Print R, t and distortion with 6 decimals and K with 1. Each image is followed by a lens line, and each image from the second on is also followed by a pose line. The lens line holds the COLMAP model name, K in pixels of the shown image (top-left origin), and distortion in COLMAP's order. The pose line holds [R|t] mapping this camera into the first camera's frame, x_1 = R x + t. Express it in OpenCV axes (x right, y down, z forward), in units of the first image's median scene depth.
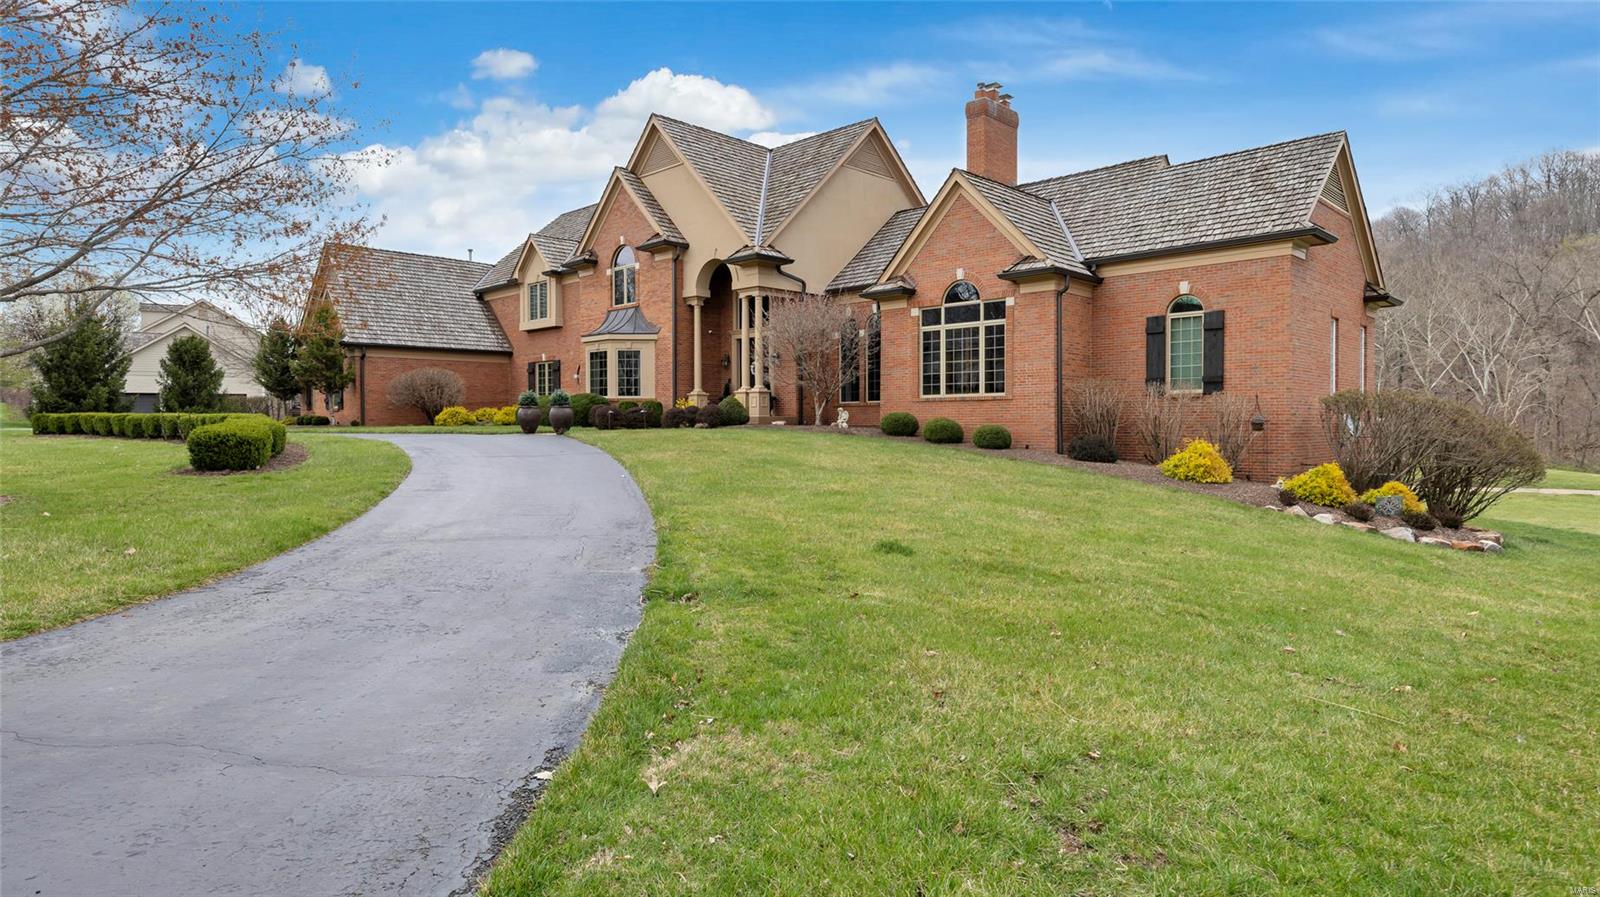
lens RADIAL K [[926.2, 0, 800.0], [0, 926.2, 448.5], [0, 0, 1]] dist [0.001977, 0.000717]
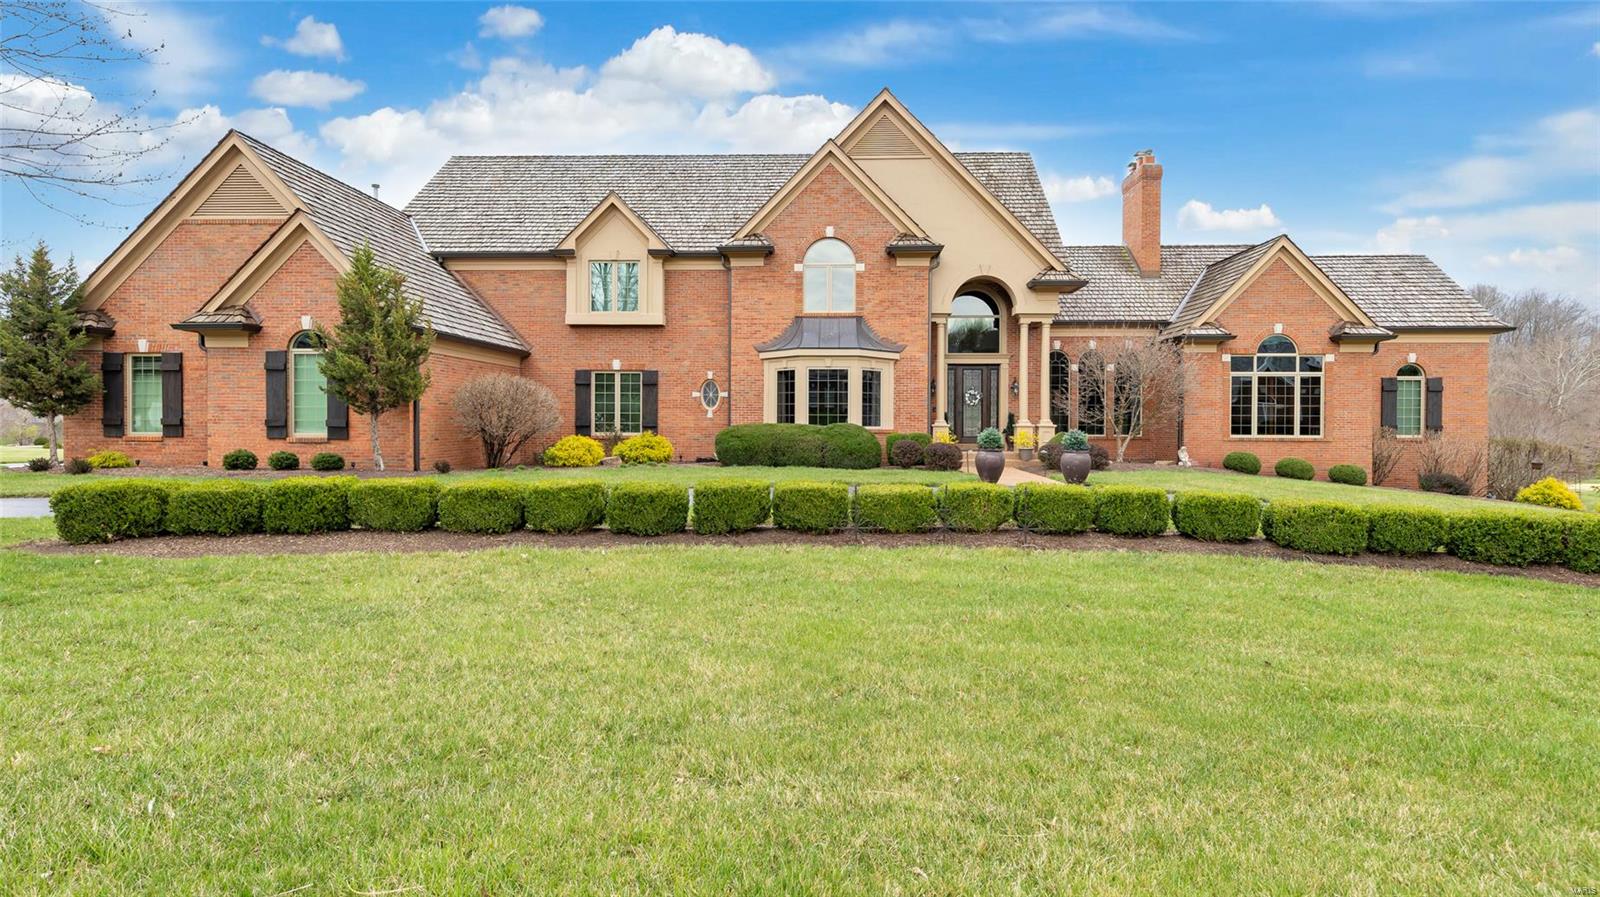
lens RADIAL K [[820.6, 0, 795.1], [0, 820.6, 445.5], [0, 0, 1]] dist [-0.001620, 0.000851]
pose [[0.739306, -0.008359, 0.673317, -0.747045], [0.009887, 0.999950, 0.001558, -0.043328], [-0.673297, 0.005505, 0.739352, 0.531349]]
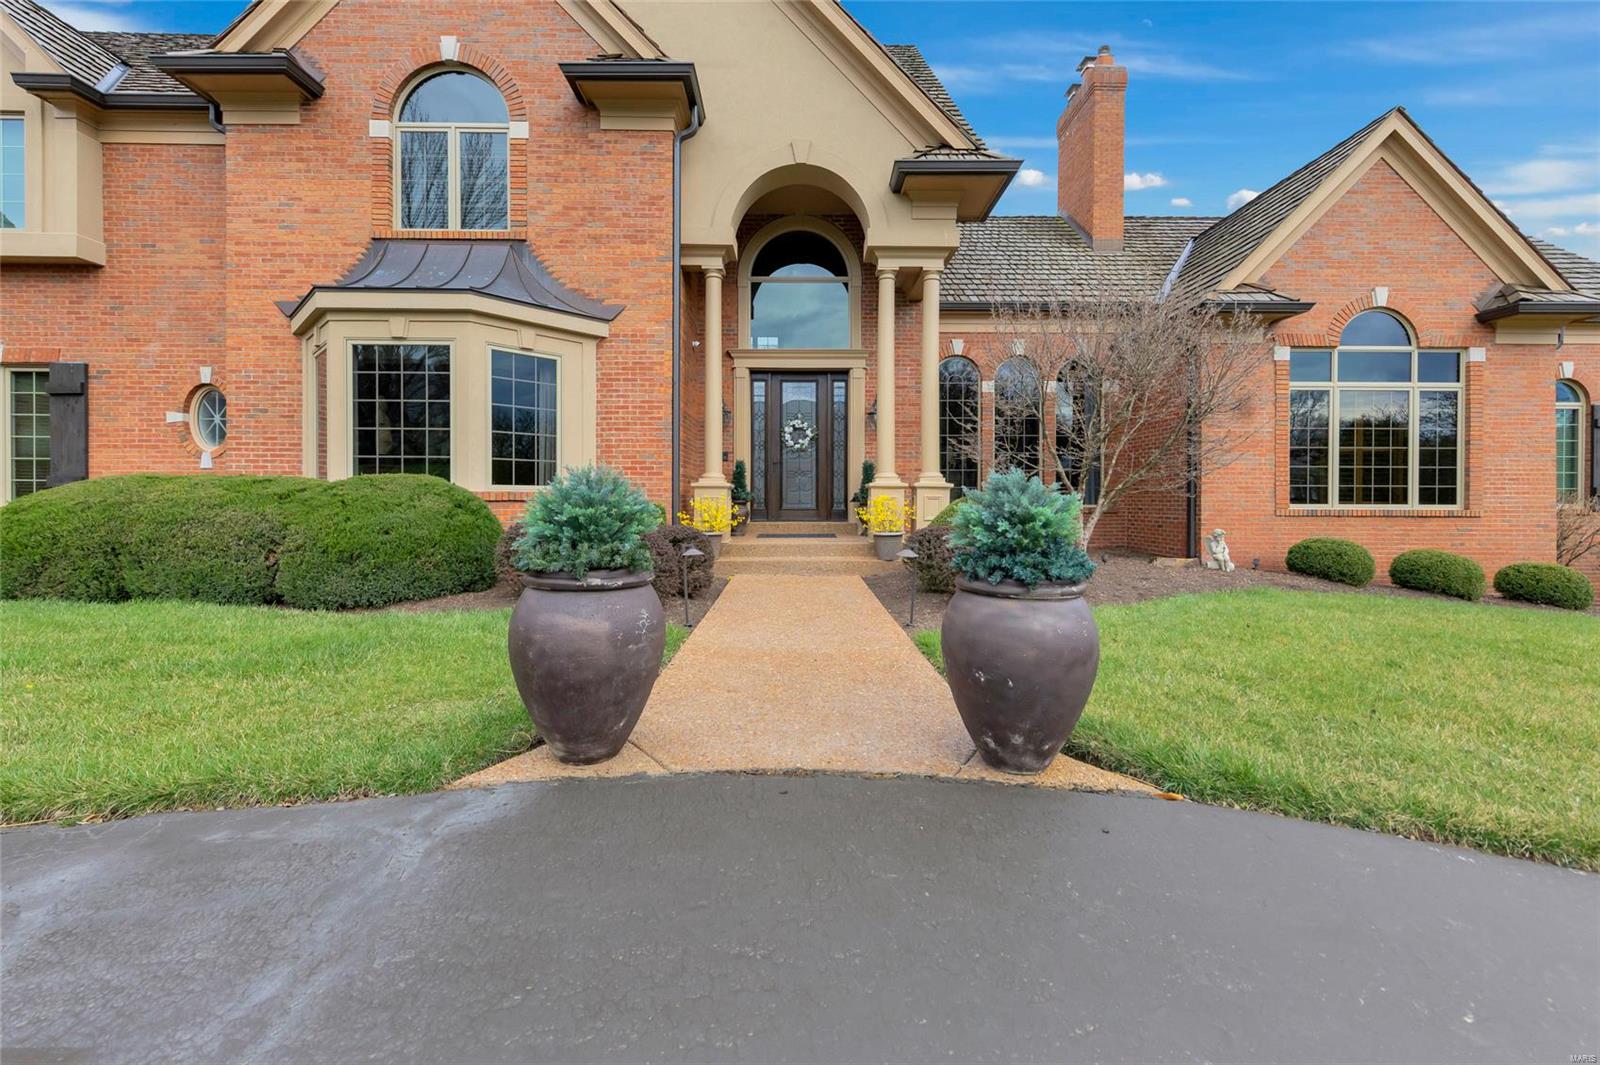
lens RADIAL K [[647.2, 0, 796.5], [0, 647.2, 511.5], [0, 0, 1]] dist [-0.000021, -0.000137]
pose [[0.704645, -0.007273, 0.709523, -0.296473], [0.012111, 0.999925, -0.001779, -0.046962], [-0.709457, 0.009847, 0.704680, 0.784729]]
